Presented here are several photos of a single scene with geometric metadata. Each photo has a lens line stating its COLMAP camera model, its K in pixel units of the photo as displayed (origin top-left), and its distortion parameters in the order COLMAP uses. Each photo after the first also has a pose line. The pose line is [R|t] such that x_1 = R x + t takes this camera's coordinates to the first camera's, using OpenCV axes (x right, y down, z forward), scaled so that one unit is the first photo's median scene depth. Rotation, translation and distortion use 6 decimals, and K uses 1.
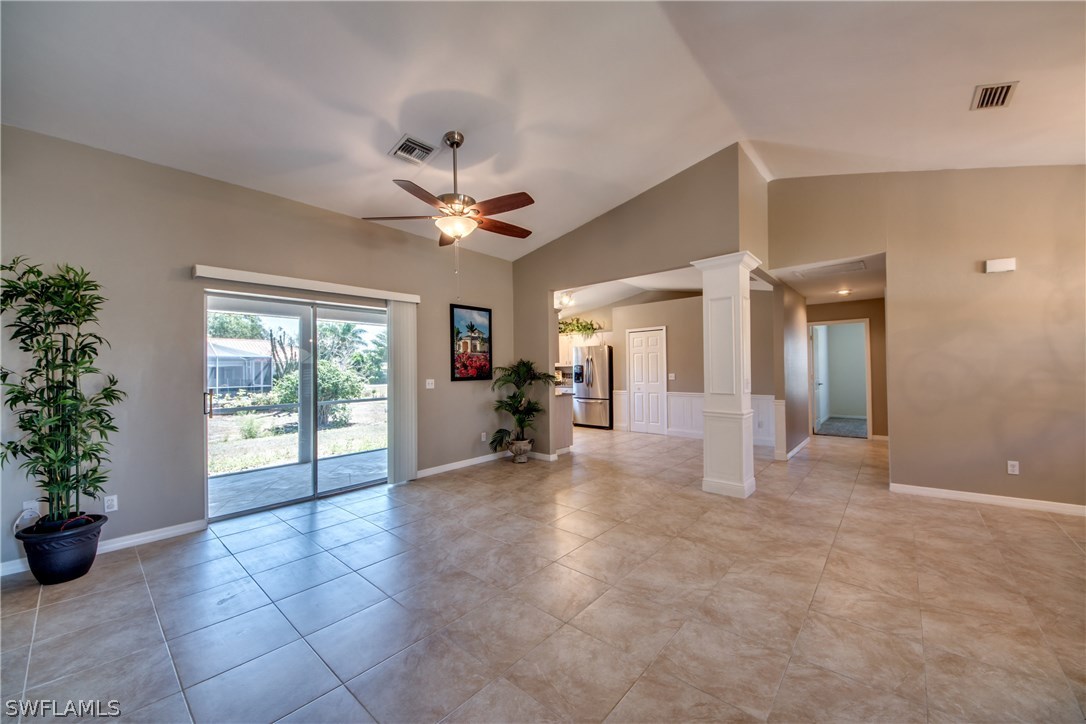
lens RADIAL K [[403.3, 0, 543.3], [0, 403.3, 364.5], [0, 0, 1]] dist [0.040349, -0.026723]
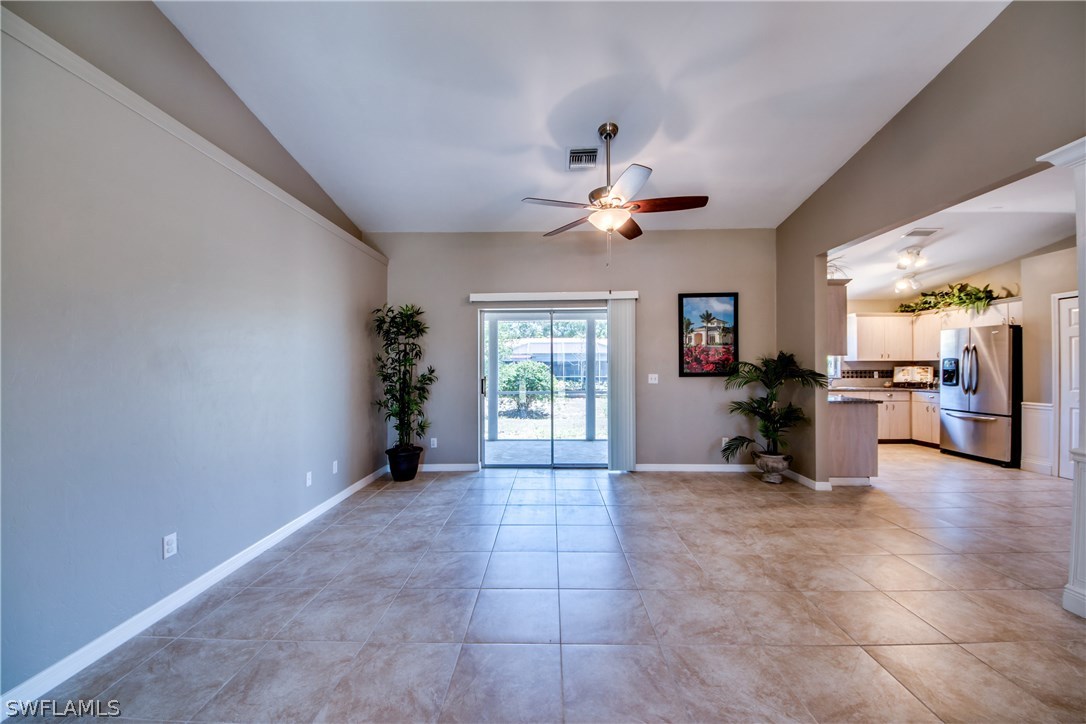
lens RADIAL K [[403.3, 0, 543.3], [0, 403.3, 364.5], [0, 0, 1]] dist [0.040349, -0.026723]
pose [[0.642632, 0.005918, -0.766152, 0.322450], [0.006086, 0.999899, 0.012829, -0.001221], [0.766151, -0.012907, 0.642531, 0.173904]]
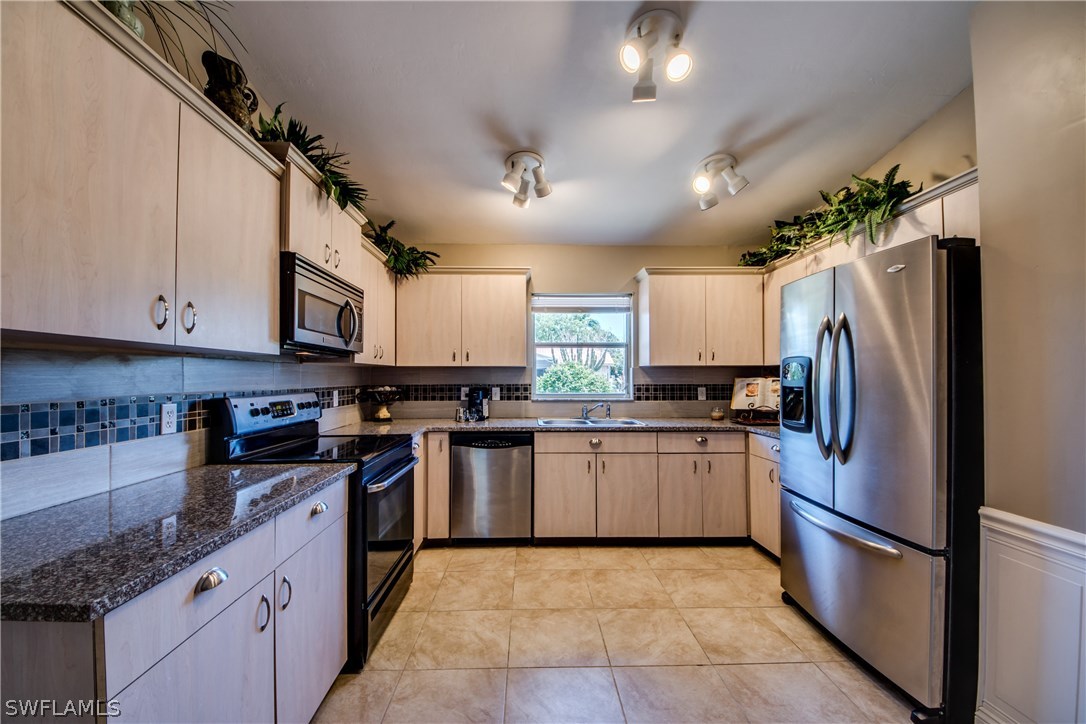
lens RADIAL K [[418.4, 0, 535.0], [0, 418.4, 373.0], [0, 0, 1]] dist [0.014687, -0.011399]
pose [[0.670164, 0.006151, -0.742188, 0.323939], [0.005546, 0.999896, 0.013294, 0.013274], [0.742193, -0.013025, 0.670060, 1.365755]]
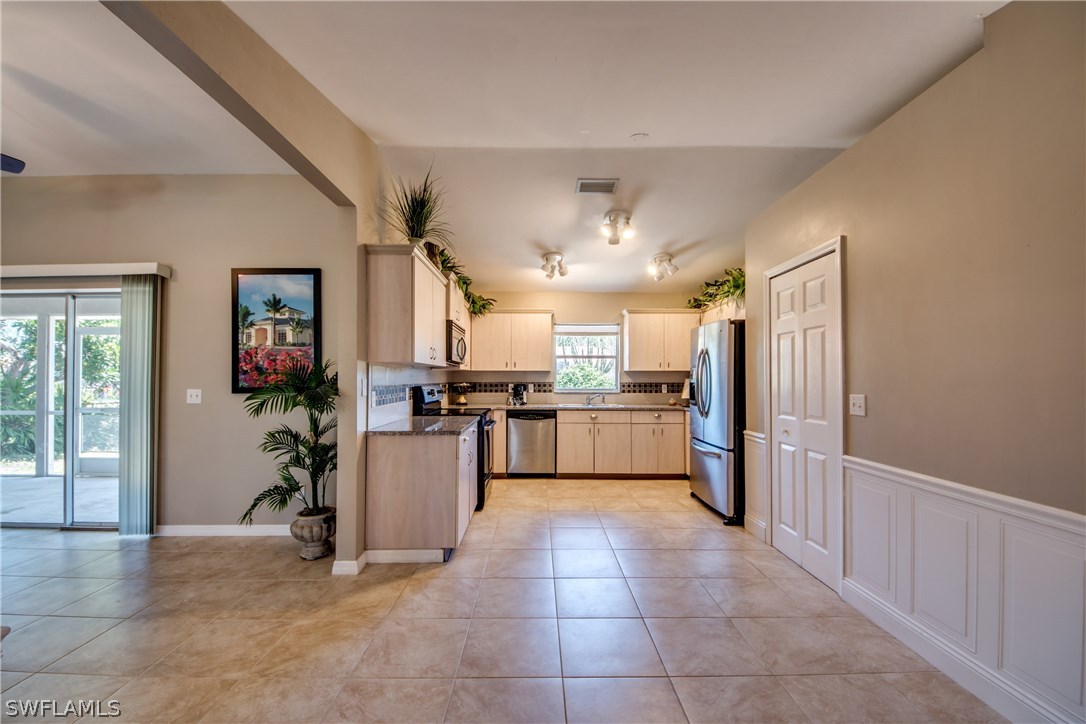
lens RADIAL K [[434.2, 0, 541.4], [0, 434.2, 373.8], [0, 0, 1]] dist [-0.001293, -0.000228]
pose [[0.663744, 0.007126, -0.747926, 0.659783], [0.002489, 0.999928, 0.011735, 0.005472], [0.747956, -0.009650, 0.663679, 1.018706]]
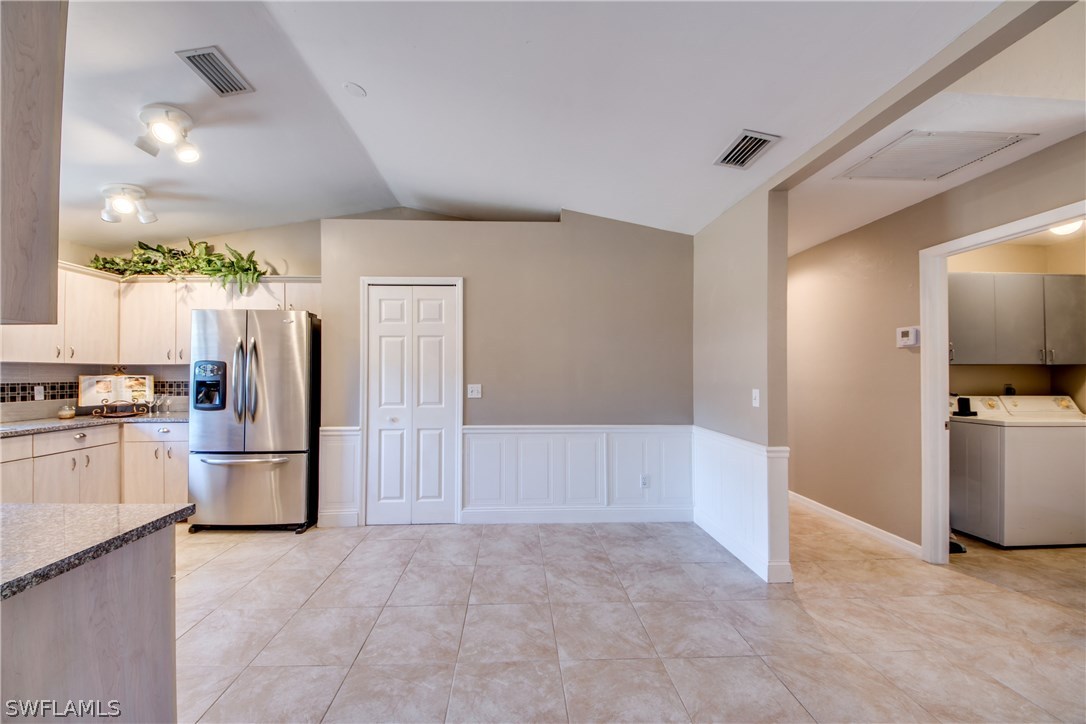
lens RADIAL K [[420.9, 0, 539.9], [0, 420.9, 368.1], [0, 0, 1]] dist [0.000787, -0.009482]
pose [[0.725529, 0.018279, 0.687949, 0.083299], [-0.017300, 0.999816, -0.008320, 0.011973], [-0.687974, -0.005865, 0.725712, 1.002097]]
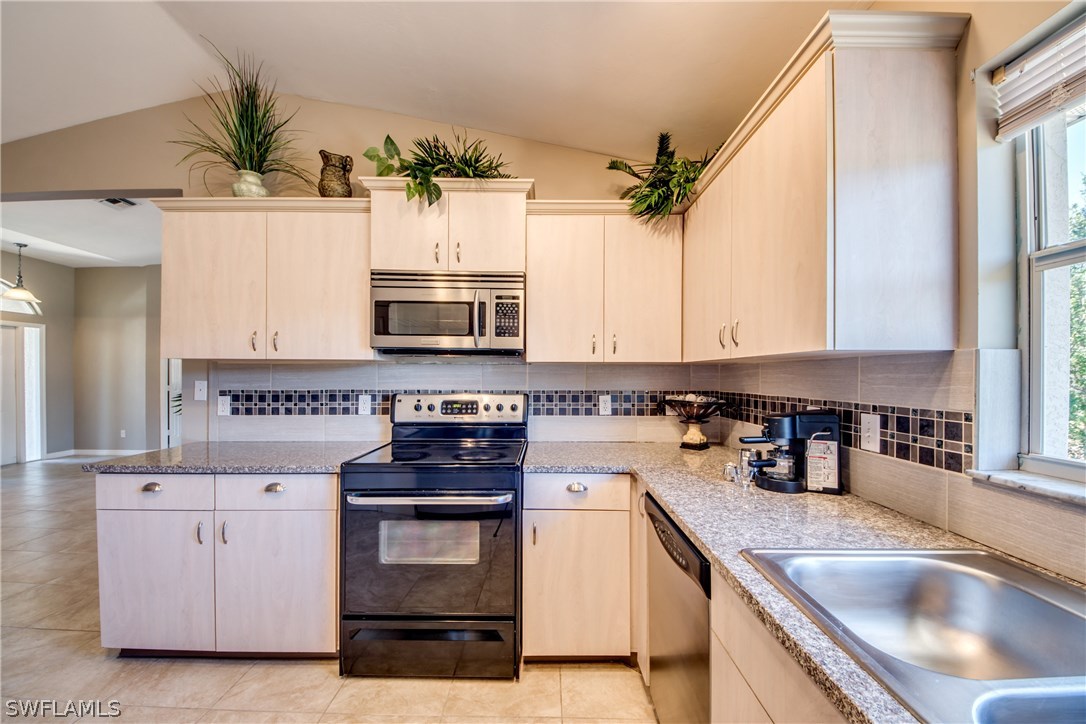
lens RADIAL K [[418.4, 0, 535.0], [0, 418.4, 373.0], [0, 0, 1]] dist [0.014687, -0.011399]
pose [[-0.769177, 0.011320, -0.638936, 0.035203], [0.019026, 0.999806, -0.005191, 0.020787], [0.638753, -0.016149, -0.769242, 1.914315]]
